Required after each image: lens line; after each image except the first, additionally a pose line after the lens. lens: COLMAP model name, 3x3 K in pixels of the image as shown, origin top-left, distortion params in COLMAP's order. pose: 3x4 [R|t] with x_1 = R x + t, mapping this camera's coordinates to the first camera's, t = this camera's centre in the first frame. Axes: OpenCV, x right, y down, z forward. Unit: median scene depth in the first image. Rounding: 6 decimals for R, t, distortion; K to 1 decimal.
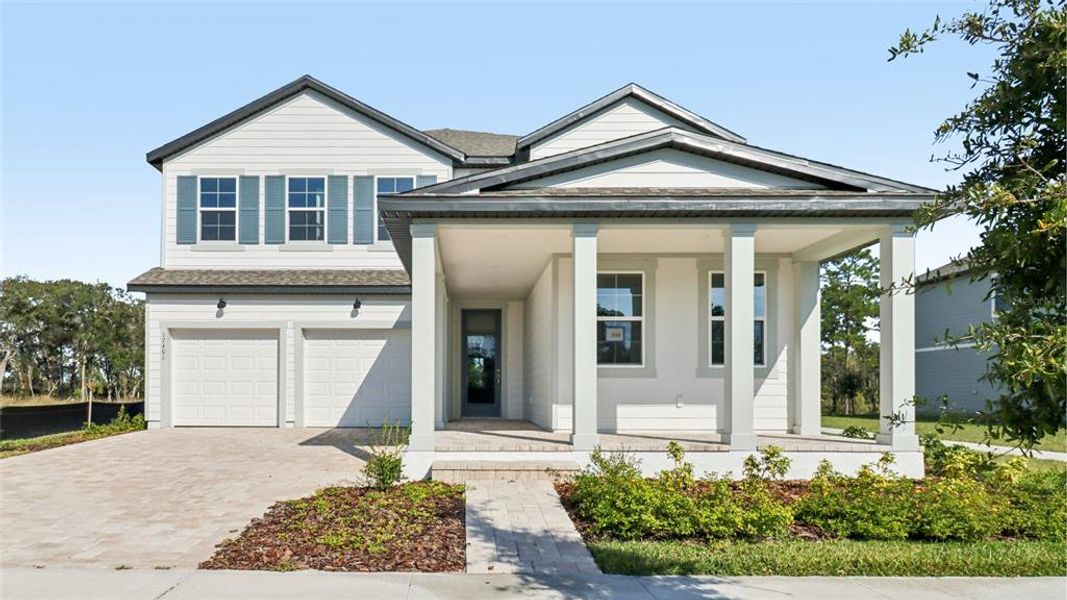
lens RADIAL K [[731.0, 0, 409.9], [0, 731.0, 302.2], [0, 0, 1]] dist [0.019643, 0.000407]
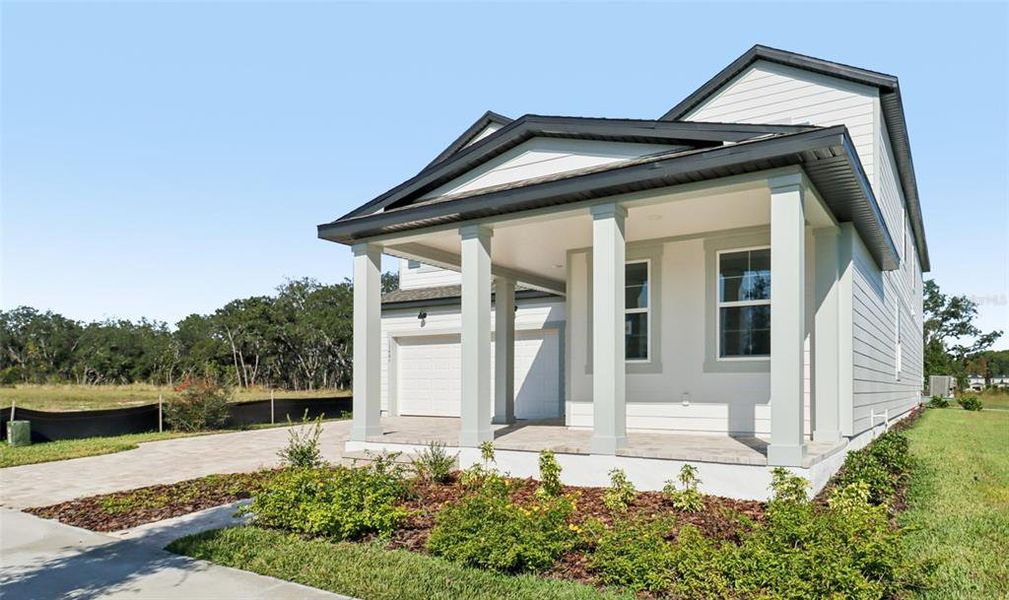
lens RADIAL K [[666.5, 0, 504.5], [0, 666.5, 300.0], [0, 0, 1]] dist [-0.000657, -0.000064]
pose [[0.842306, -0.070723, -0.534340, 0.621231], [0.068142, 0.997373, -0.024592, 0.018429], [0.534675, -0.015697, 0.844912, 0.188243]]
